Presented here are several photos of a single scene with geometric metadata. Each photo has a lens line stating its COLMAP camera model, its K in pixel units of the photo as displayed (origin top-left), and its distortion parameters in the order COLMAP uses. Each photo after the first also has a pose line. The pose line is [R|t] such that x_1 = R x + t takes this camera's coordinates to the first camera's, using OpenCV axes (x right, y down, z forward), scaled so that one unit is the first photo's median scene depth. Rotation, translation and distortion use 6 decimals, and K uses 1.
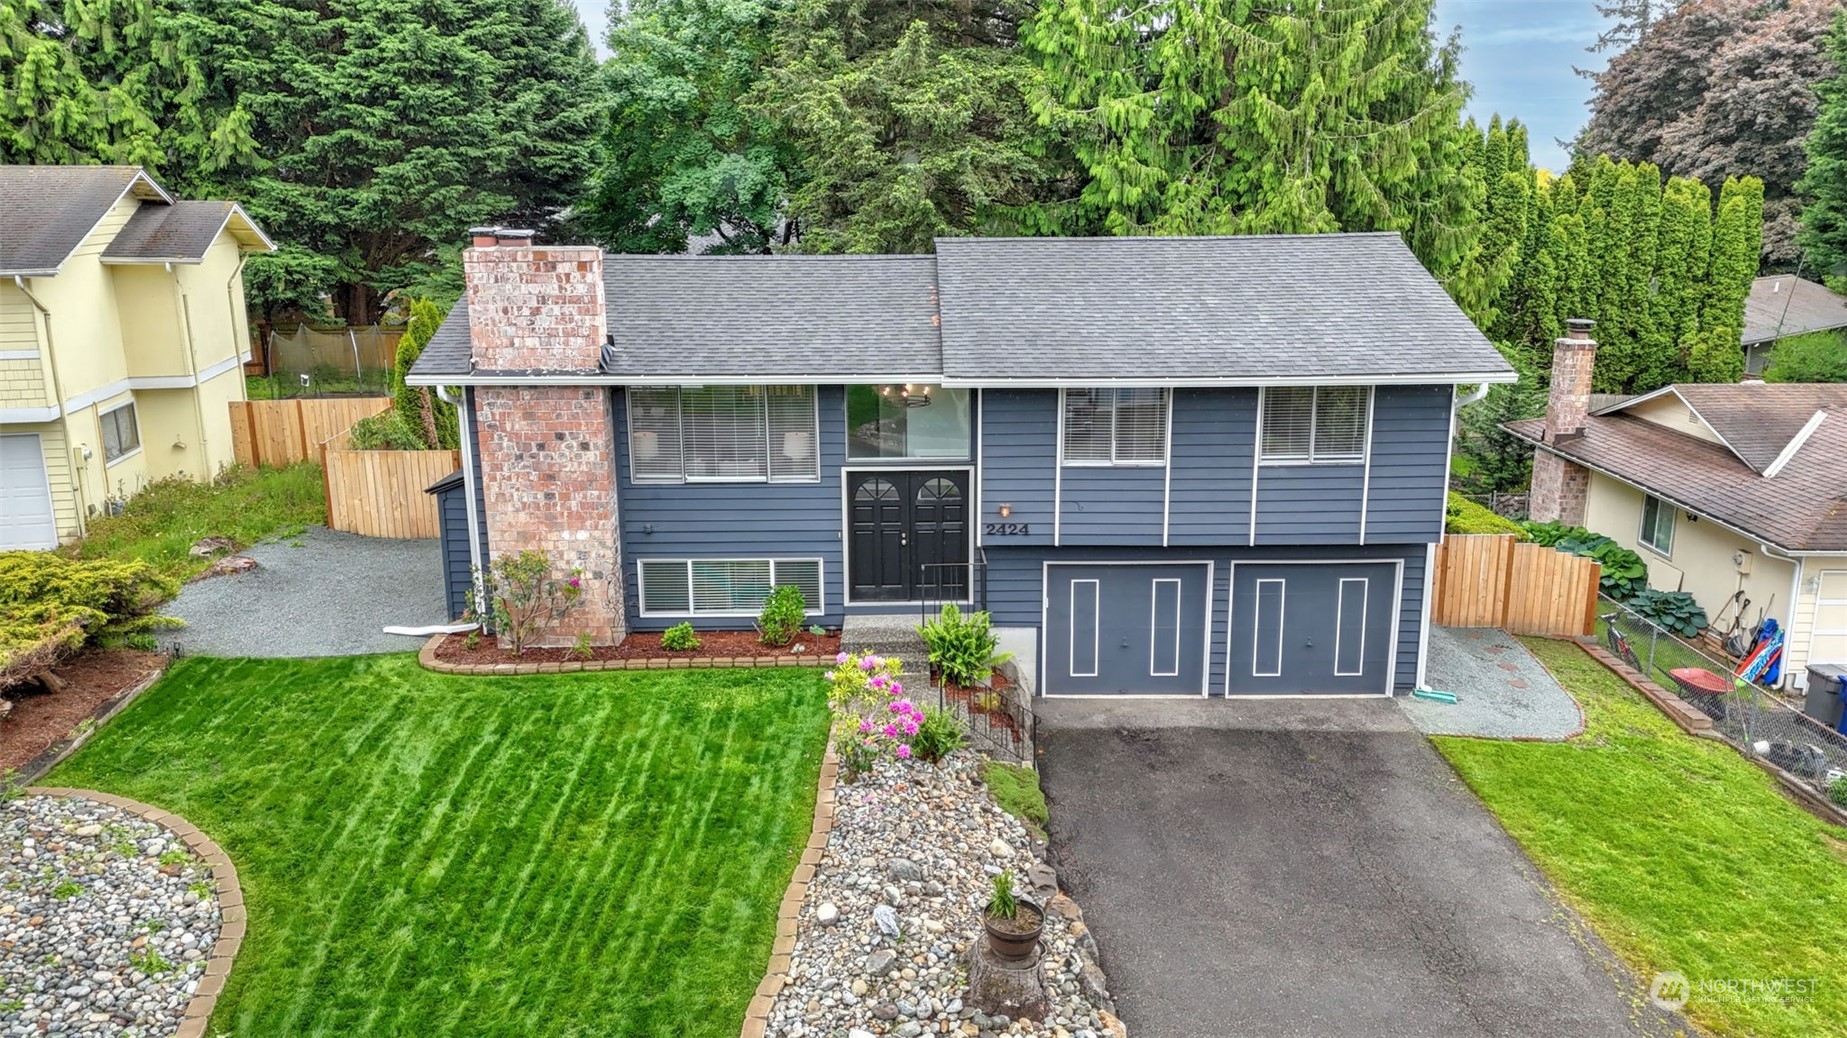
lens RADIAL K [[1326.9, 0, 929.3], [0, 1326.9, 519.9], [0, 0, 1]] dist [0.104520, -0.126415]
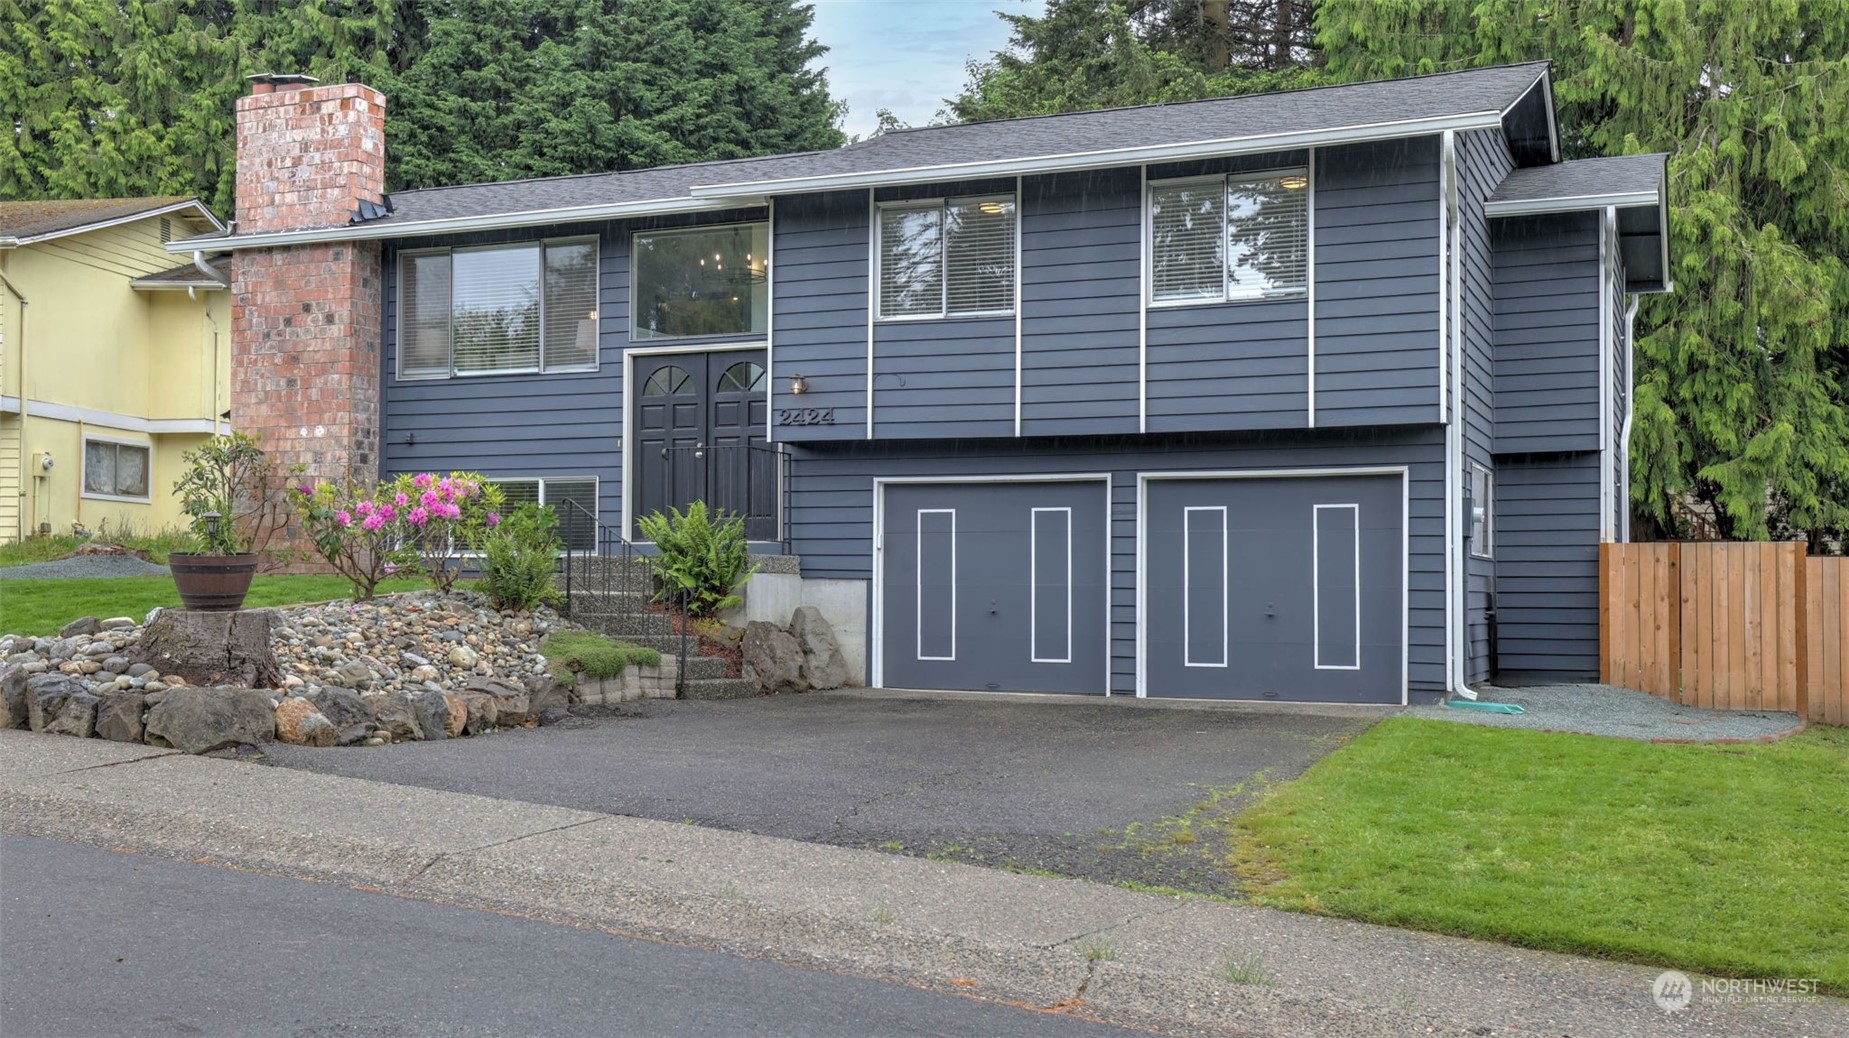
lens RADIAL K [[1901.6, 0, 846.8], [0, 1901.6, 545.3], [0, 0, 1]] dist [0.044690, 0.008602]
pose [[0.904210, 0.000684, -0.427088, 0.503473], [-0.113668, 0.964317, -0.239108, 0.307816], [0.411685, 0.264749, 0.872023, 0.145096]]
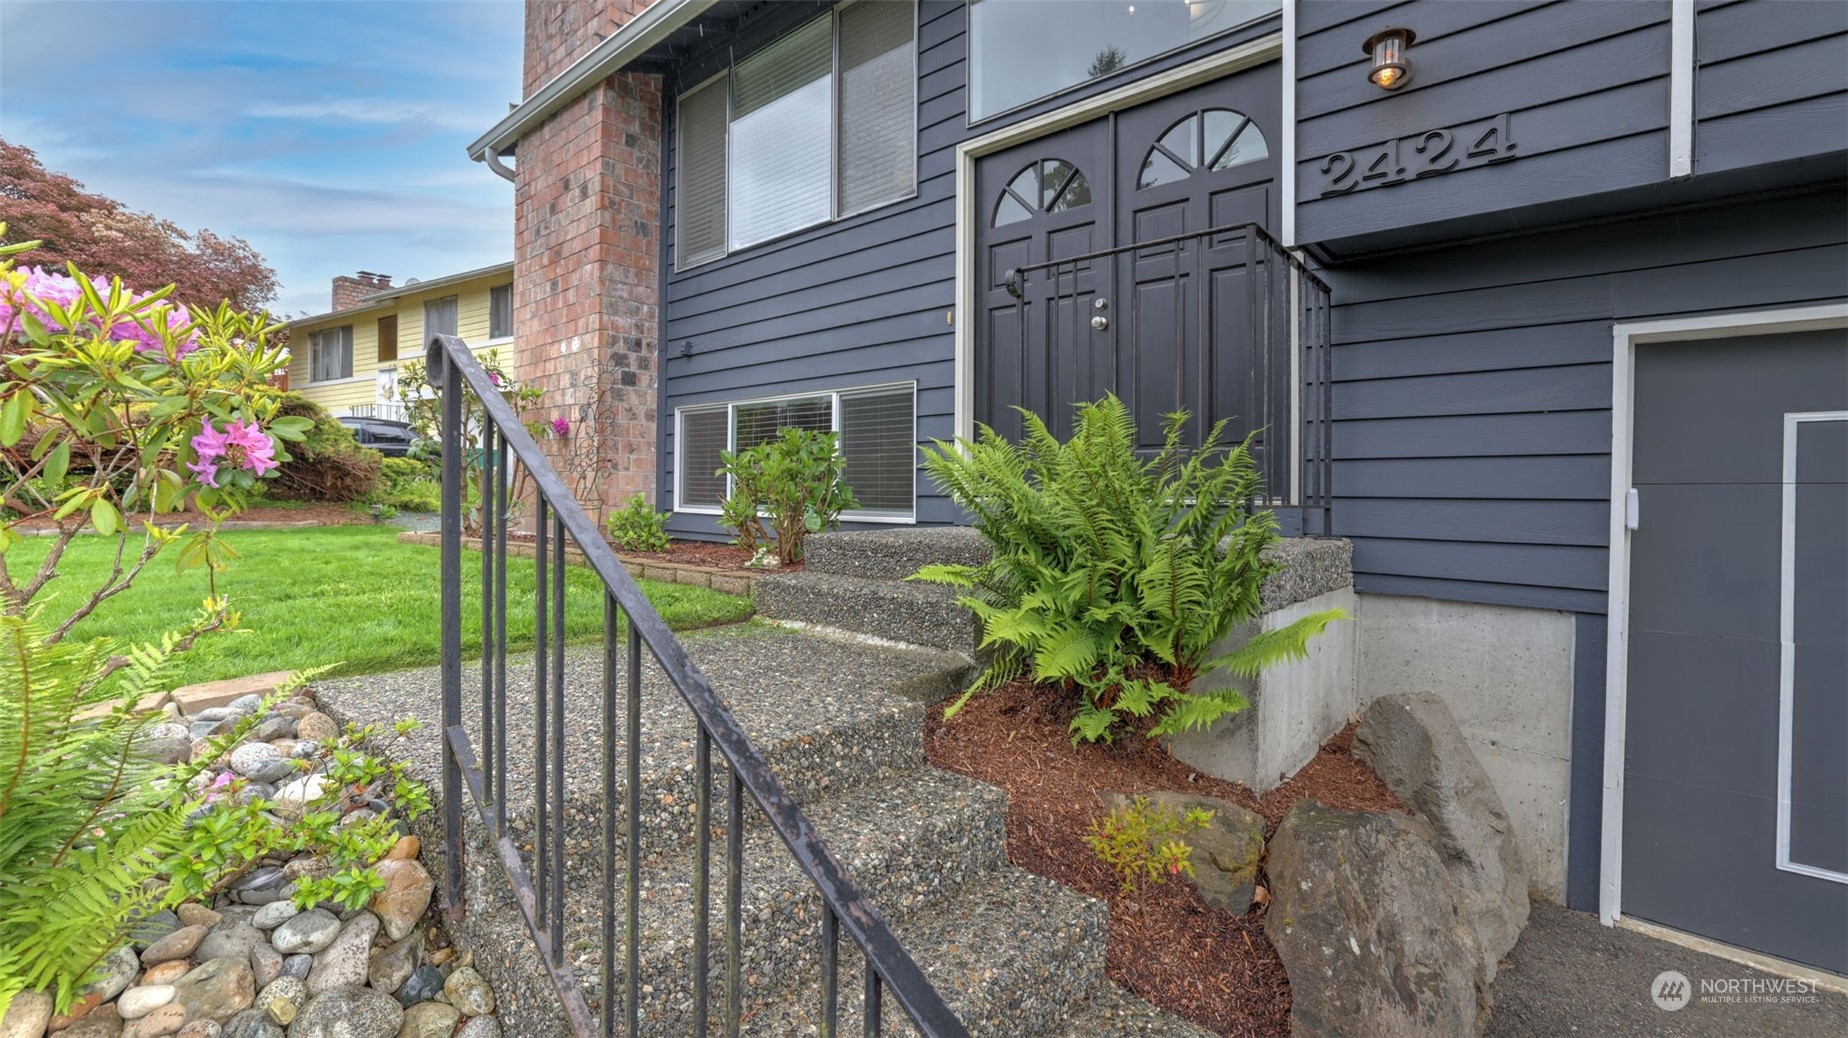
lens RADIAL K [[796.2, 0, 912.0], [0, 796.2, 499.1], [0, 0, 1]] dist [-0.037809, 0.019003]
pose [[0.741520, 0.017240, -0.670710, 0.088815], [-0.171112, 0.971472, -0.164206, 0.108404], [0.648744, 0.236529, 0.723315, 0.836906]]
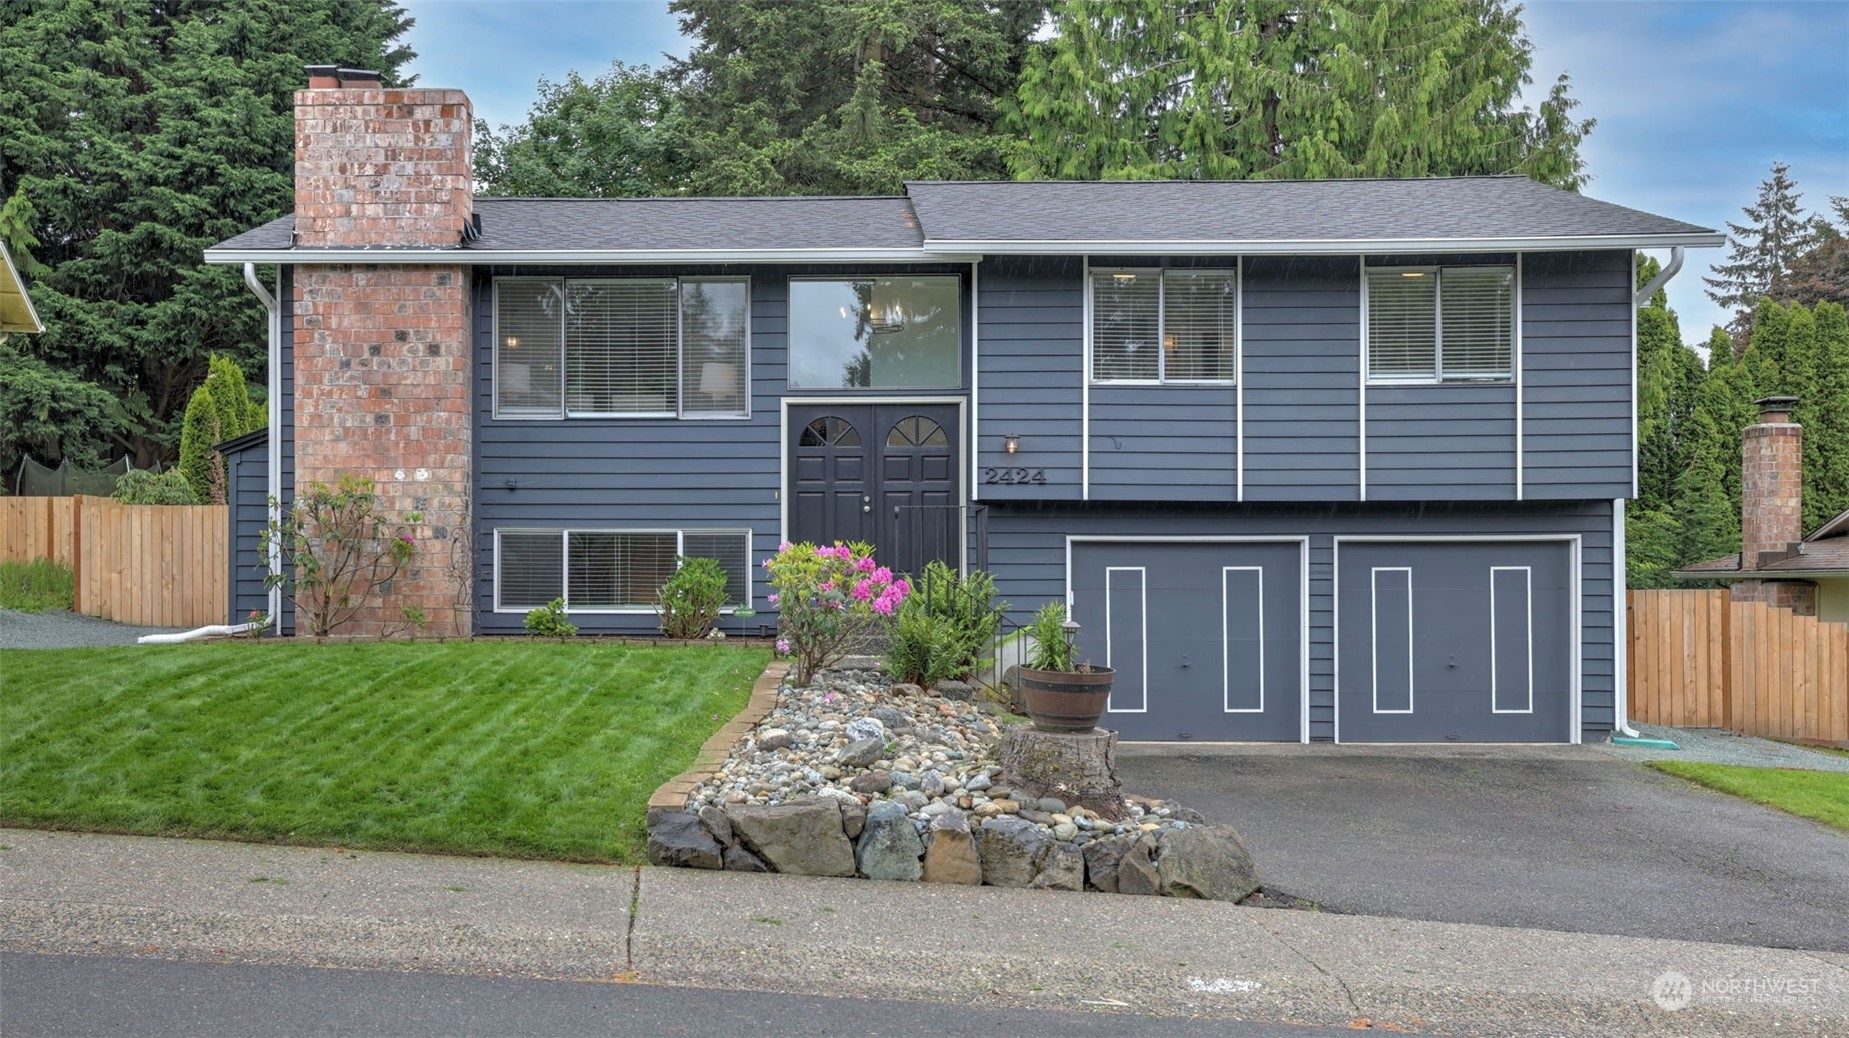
lens RADIAL K [[1768.5, 0, 796.9], [0, 1768.5, 565.1], [0, 0, 1]] dist [0.026132, 0.044379]
pose [[0.999363, 0.003942, -0.035479, -0.023306], [-0.012538, 0.969327, -0.245455, 0.283254], [0.033423, 0.245744, 0.968758, 0.091437]]
